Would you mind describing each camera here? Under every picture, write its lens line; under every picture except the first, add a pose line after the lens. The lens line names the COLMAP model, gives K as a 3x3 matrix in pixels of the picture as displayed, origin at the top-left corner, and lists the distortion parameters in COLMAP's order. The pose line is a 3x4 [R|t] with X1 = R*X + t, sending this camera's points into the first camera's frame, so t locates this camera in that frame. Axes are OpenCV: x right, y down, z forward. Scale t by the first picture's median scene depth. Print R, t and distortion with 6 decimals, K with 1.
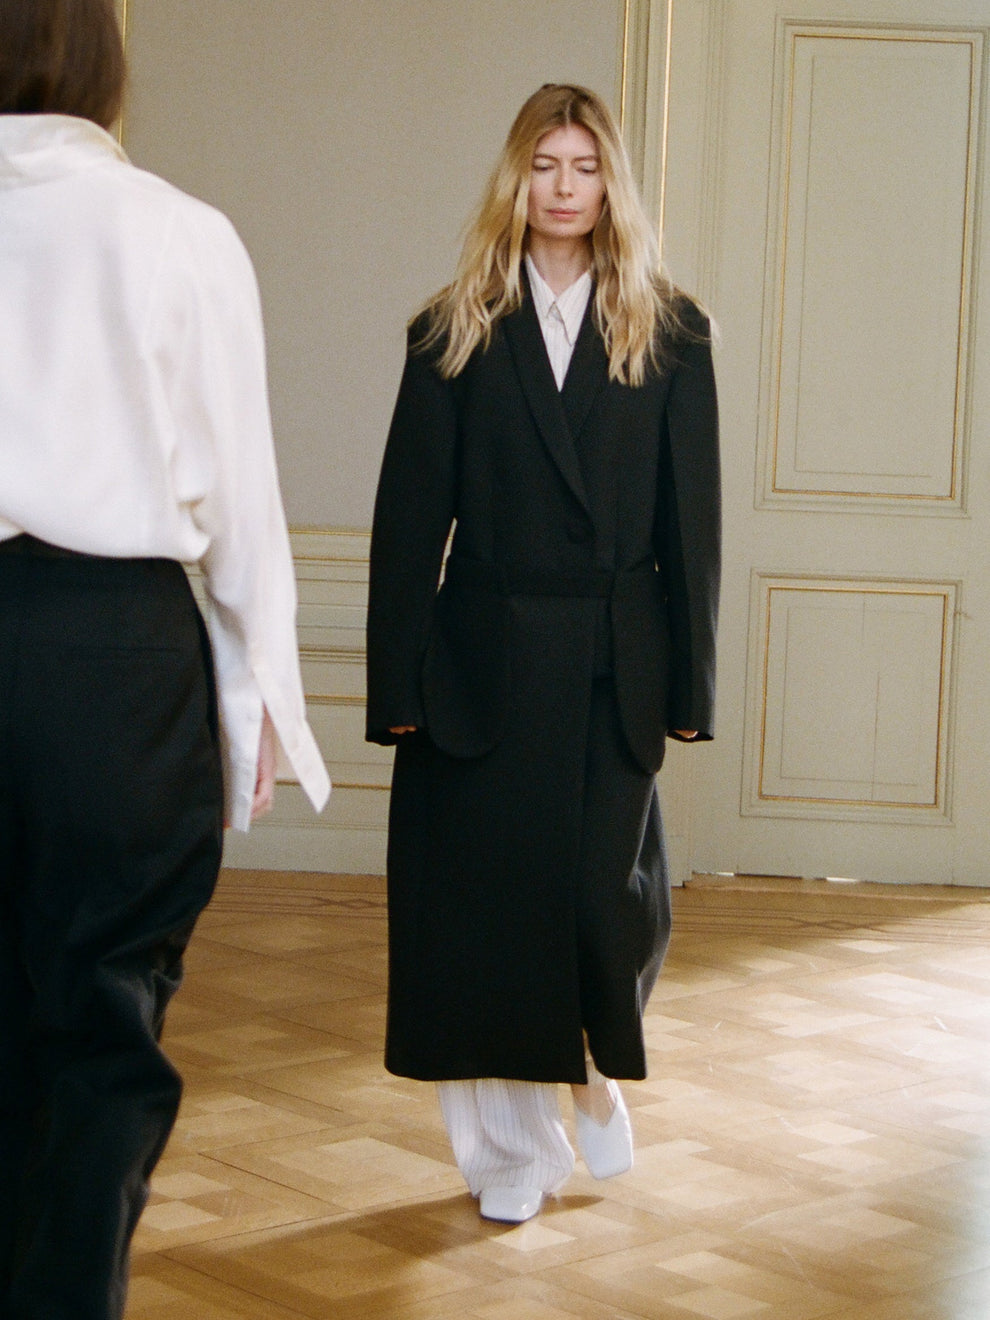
lens RADIAL K [[3014.0, 0, 395.1], [0, 3014.0, 575.3], [0, 0, 1]] dist [0.007734, -0.256573]
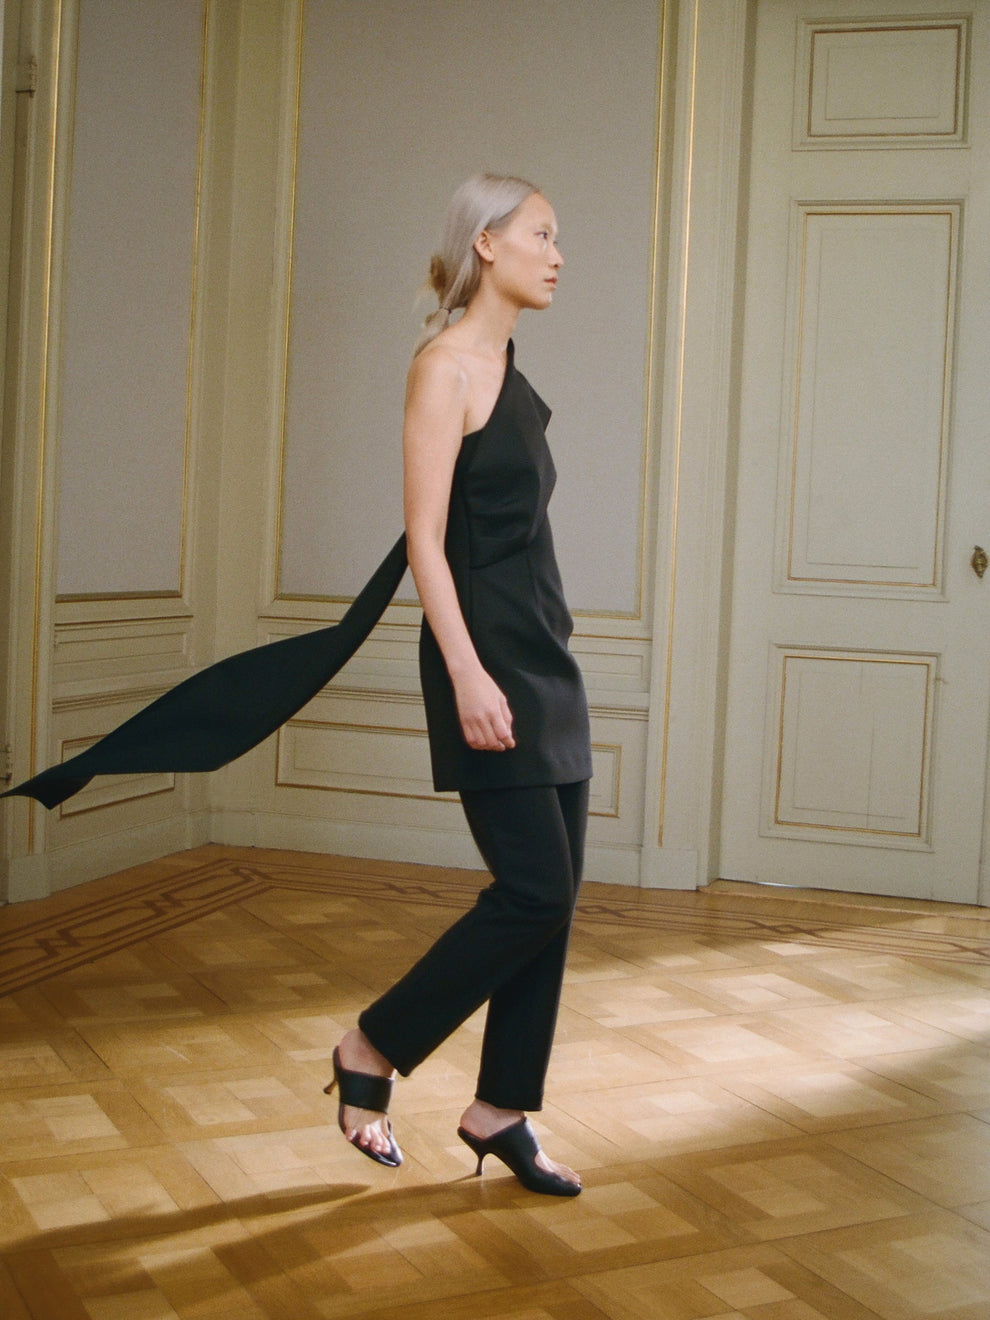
lens RADIAL K [[1750.3, 0, 519.5], [0, 1750.3, 689.3], [0, 0, 1]] dist [-0.068703, 0.010173]
pose [[0.961136, 0.023975, -0.275032, 0.227770], [-0.022756, 0.999712, 0.007621, 0.015679], [0.275135, -0.001066, 0.961405, 0.282607]]
